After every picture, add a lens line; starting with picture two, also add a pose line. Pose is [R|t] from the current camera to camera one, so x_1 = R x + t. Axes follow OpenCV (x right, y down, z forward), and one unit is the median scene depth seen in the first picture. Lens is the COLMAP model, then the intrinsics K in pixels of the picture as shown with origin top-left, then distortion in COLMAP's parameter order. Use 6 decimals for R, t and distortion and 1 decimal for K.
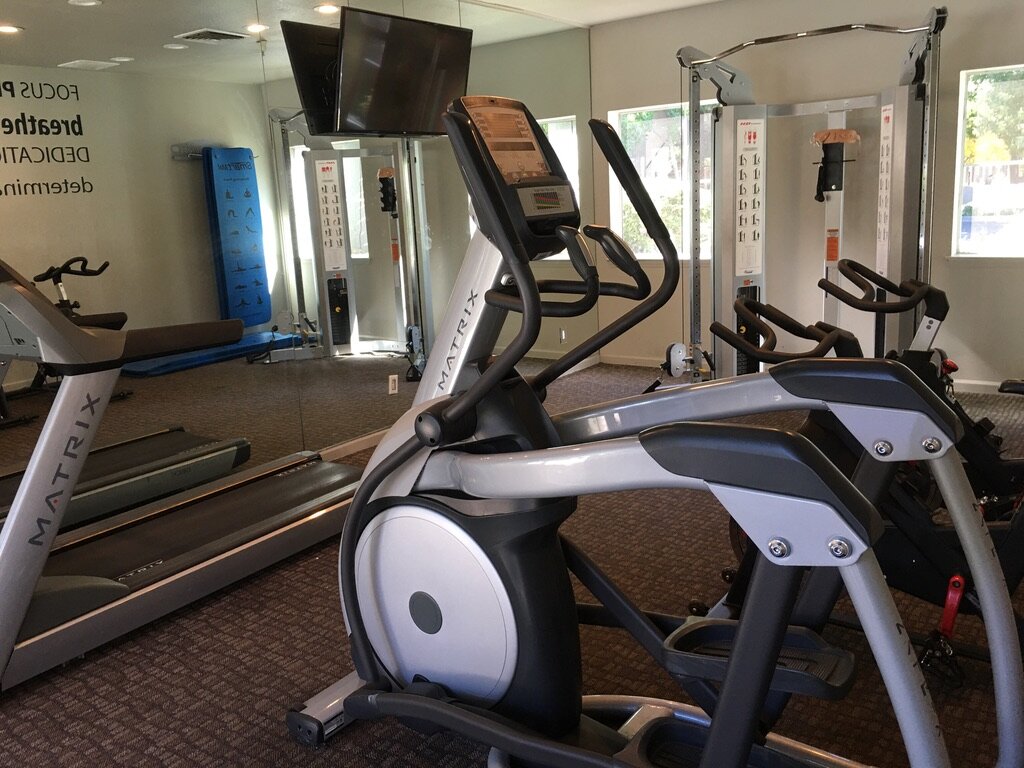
lens RADIAL K [[861.1, 0, 506.2], [0, 861.1, 378.2], [0, 0, 1]] dist [0.083371, -0.122571]
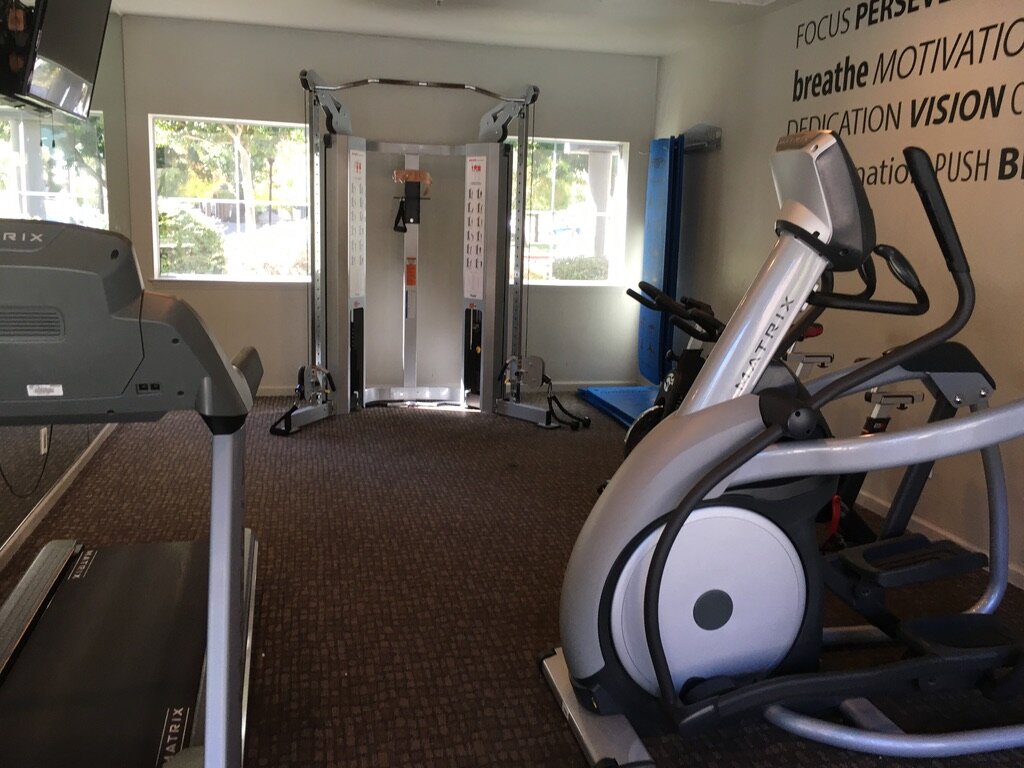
lens RADIAL K [[862.4, 0, 494.3], [0, 862.4, 366.7], [0, 0, 1]] dist [0.081207, -0.110811]
pose [[0.648280, -0.056105, 0.759332, -0.428331], [0.092576, 0.995691, -0.005467, -0.015134], [-0.755753, 0.073840, 0.650680, 0.209522]]
